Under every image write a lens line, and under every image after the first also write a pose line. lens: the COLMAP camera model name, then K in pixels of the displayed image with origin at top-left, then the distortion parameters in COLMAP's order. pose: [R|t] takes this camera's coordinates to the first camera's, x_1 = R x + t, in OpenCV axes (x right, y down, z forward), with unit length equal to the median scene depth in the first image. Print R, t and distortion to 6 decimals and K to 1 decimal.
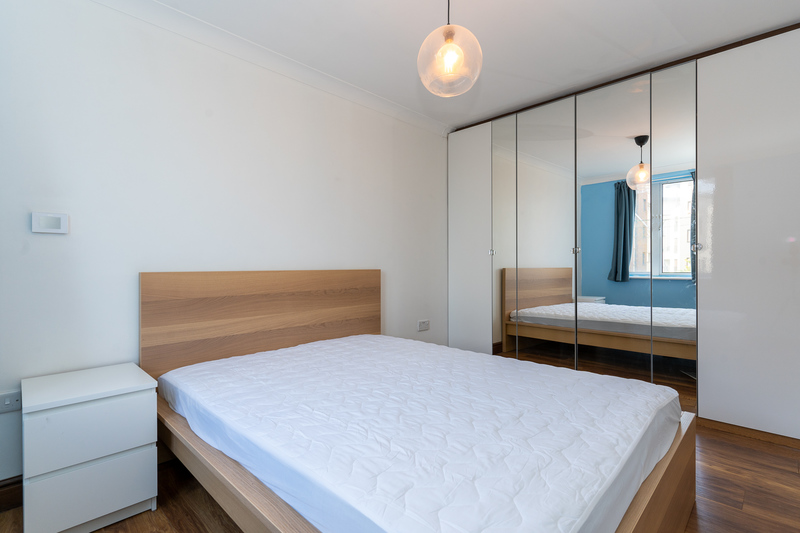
lens RADIAL K [[385.3, 0, 401.6], [0, 385.3, 266.7], [0, 0, 1]] dist [0.003073, 0.002626]
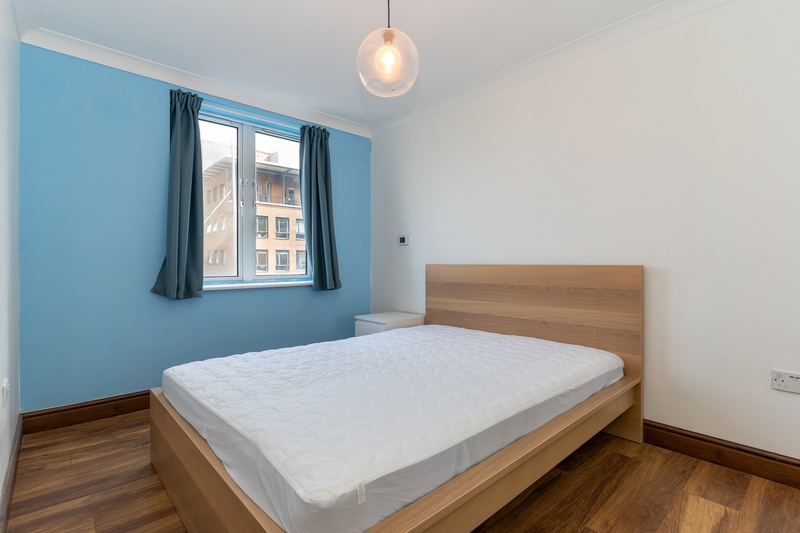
lens RADIAL K [[385.3, 0, 401.5], [0, 385.3, 263.9], [0, 0, 1]] dist [0.003073, 0.002626]
pose [[-0.059700, 0.006022, -0.998198, 0.776660], [-0.002451, 0.999978, 0.006179, 0.001502], [0.998213, 0.002815, -0.059684, 0.732359]]
